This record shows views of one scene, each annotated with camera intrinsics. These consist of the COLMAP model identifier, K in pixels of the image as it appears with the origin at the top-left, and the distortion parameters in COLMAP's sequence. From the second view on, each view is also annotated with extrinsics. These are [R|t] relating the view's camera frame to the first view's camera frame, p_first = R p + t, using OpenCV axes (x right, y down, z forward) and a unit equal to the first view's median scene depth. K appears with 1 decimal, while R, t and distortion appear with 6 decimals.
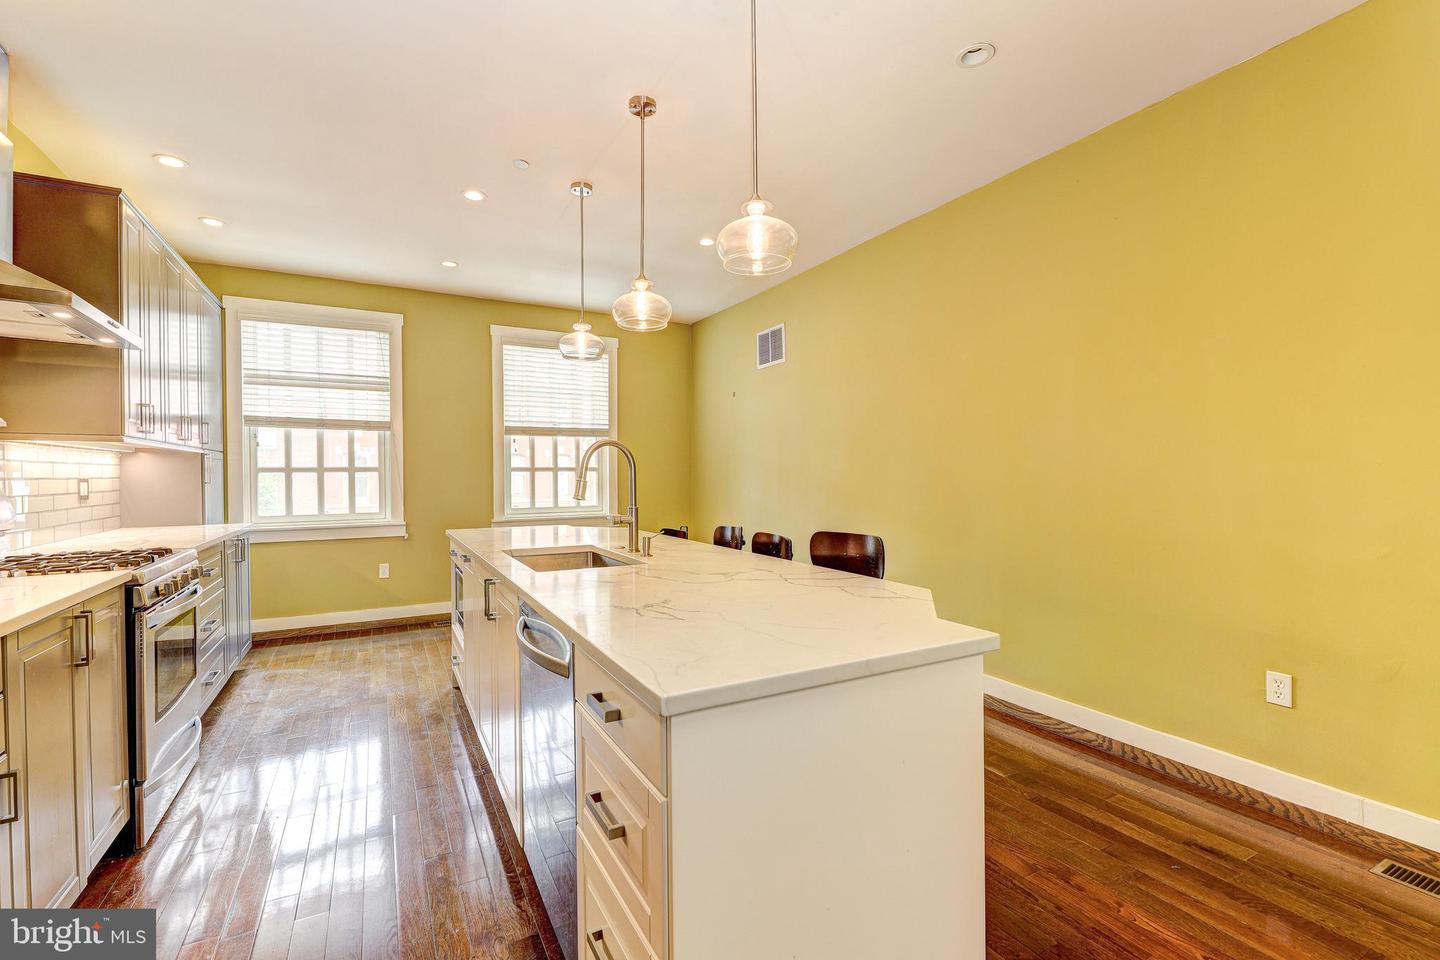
lens RADIAL K [[622.3, 0, 713.7], [0, 622.3, 482.1], [0, 0, 1]] dist [-0.000039, -0.001142]
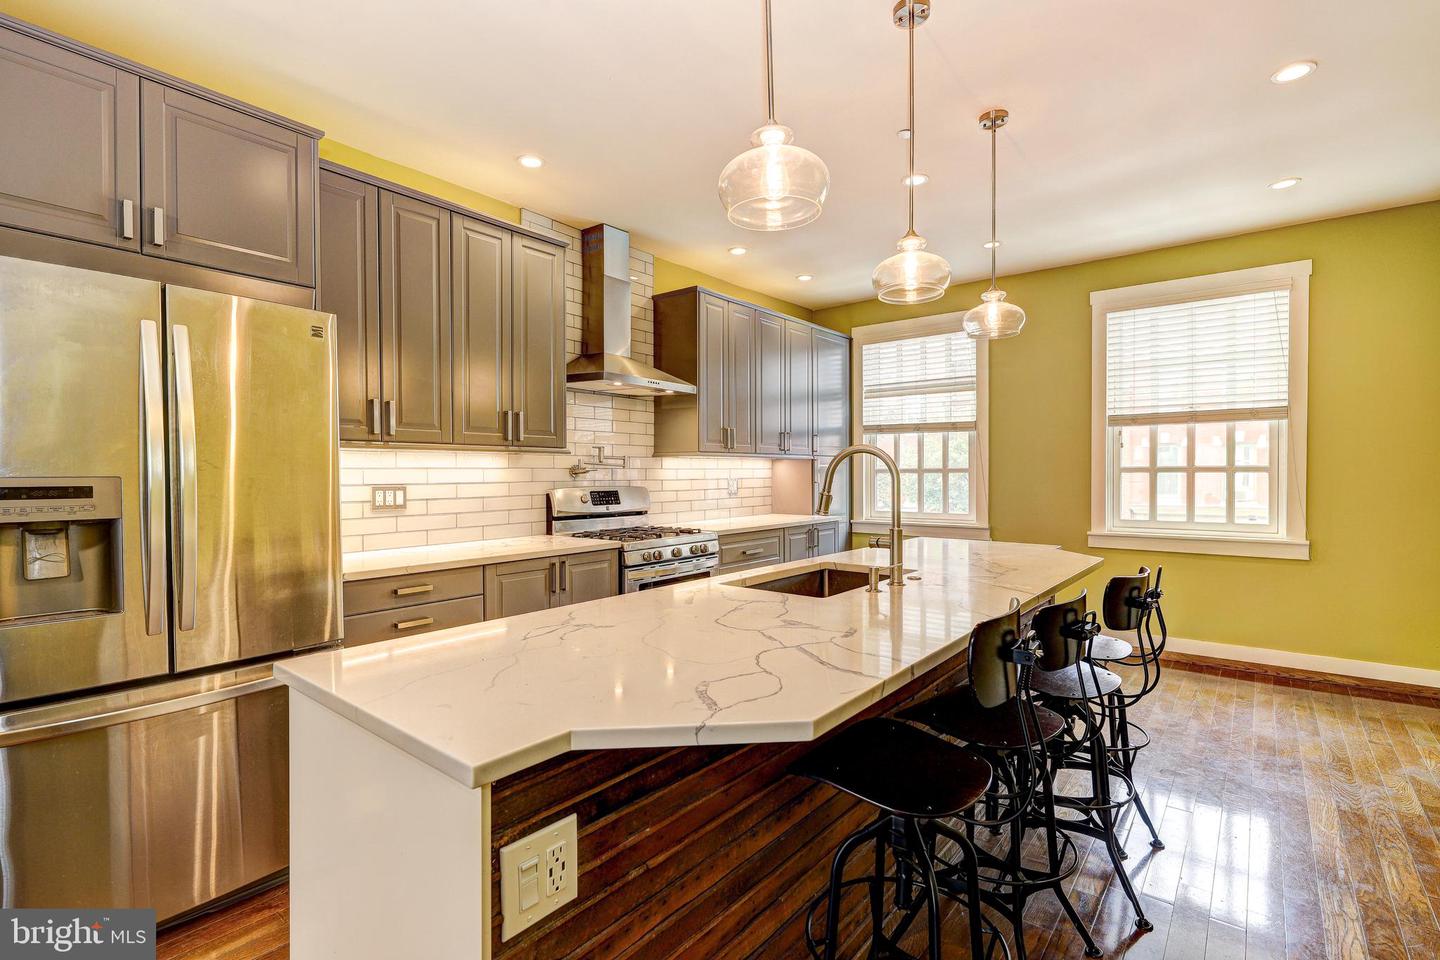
lens RADIAL K [[668.5, 0, 719.4], [0, 668.5, 479.0], [0, 0, 1]] dist [0.001547, -0.000051]
pose [[0.377331, 0.014947, -0.925958, 0.317206], [-0.009681, 0.999879, 0.012195, -0.017400], [0.926028, 0.004363, 0.377430, 0.257967]]
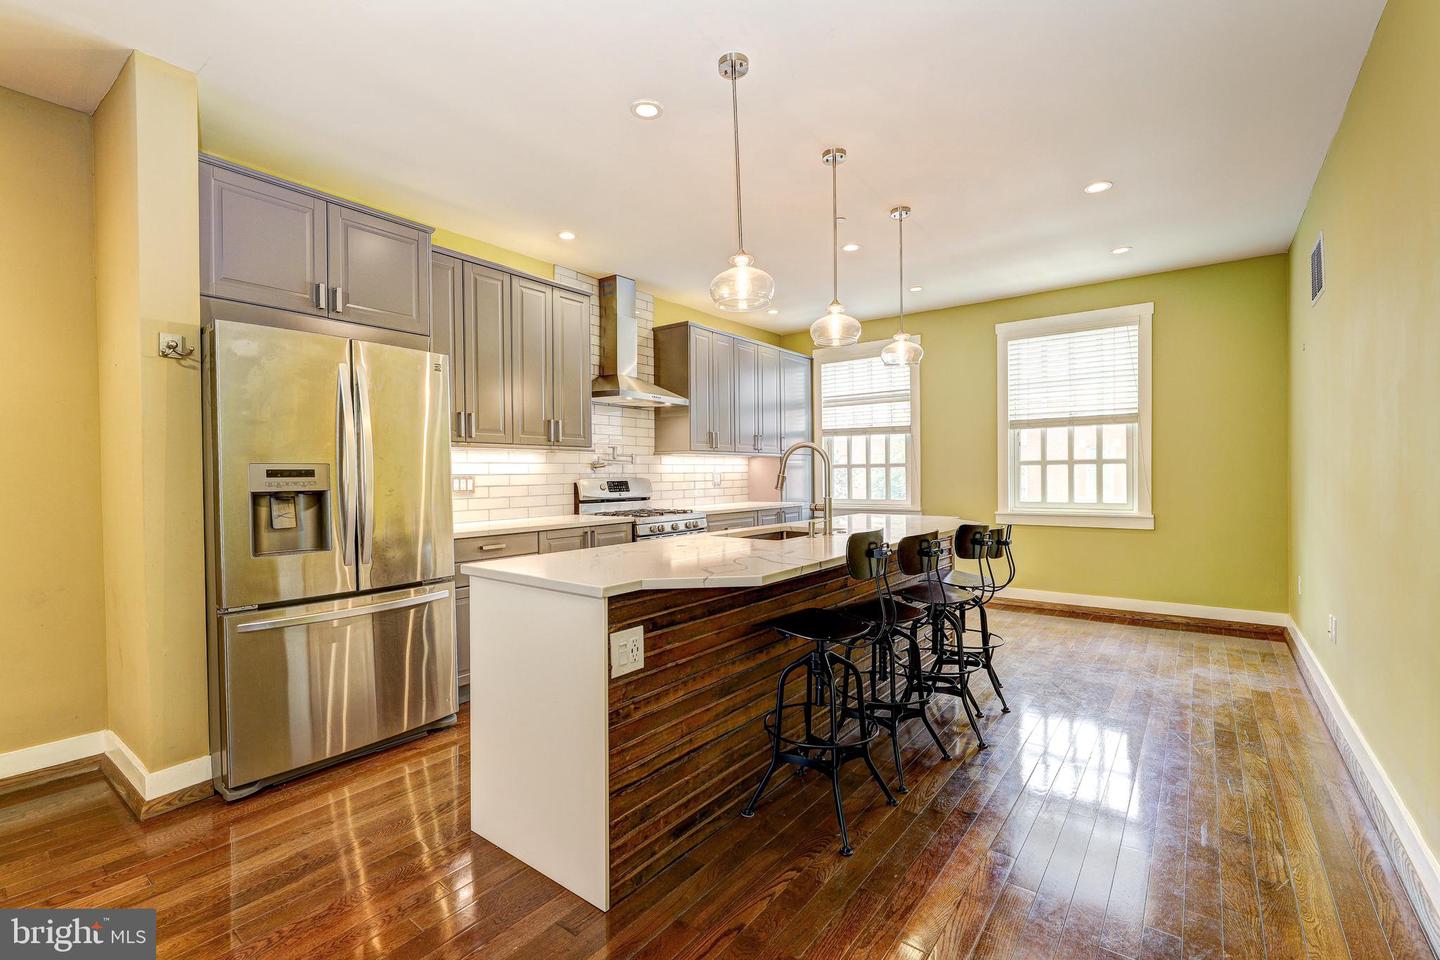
lens RADIAL K [[625.8, 0, 719.9], [0, 625.8, 480.9], [0, 0, 1]] dist [0.002459, 0.000194]
pose [[0.403214, 0.013031, -0.915013, 0.485401], [-0.002875, 0.999912, 0.012973, -0.004056], [0.915101, -0.002600, 0.403216, 0.181442]]
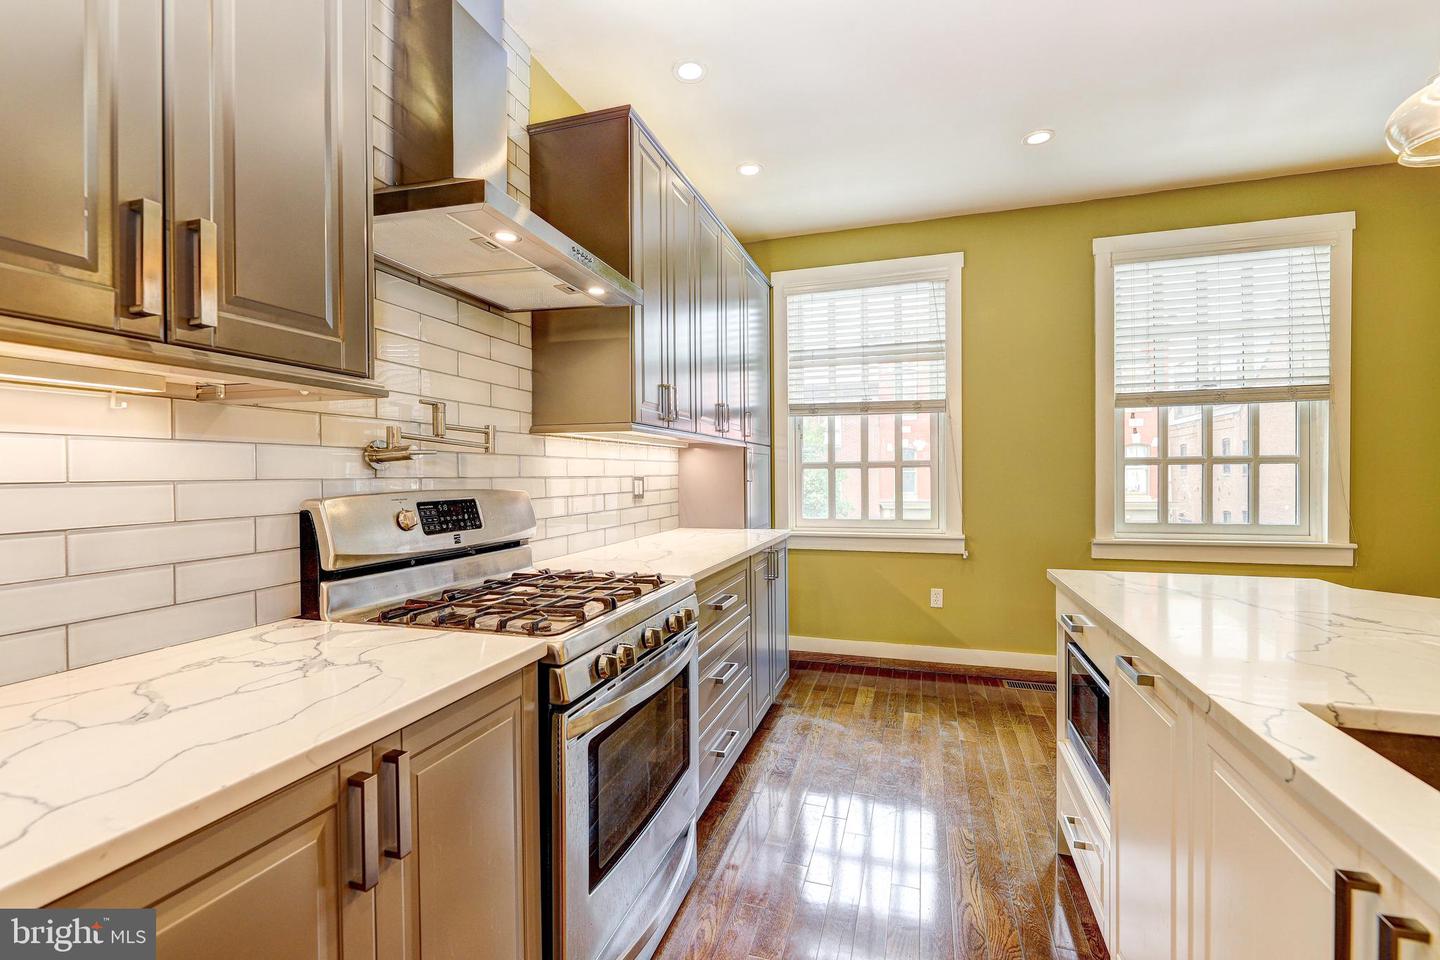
lens RADIAL K [[622.3, 0, 716.4], [0, 622.3, 479.3], [0, 0, 1]] dist [-0.000039, -0.001142]
pose [[0.684480, 0.006655, -0.729001, -0.178246], [-0.004220, 0.999978, 0.005166, -0.004541], [0.729019, -0.000459, 0.684493, 0.314098]]
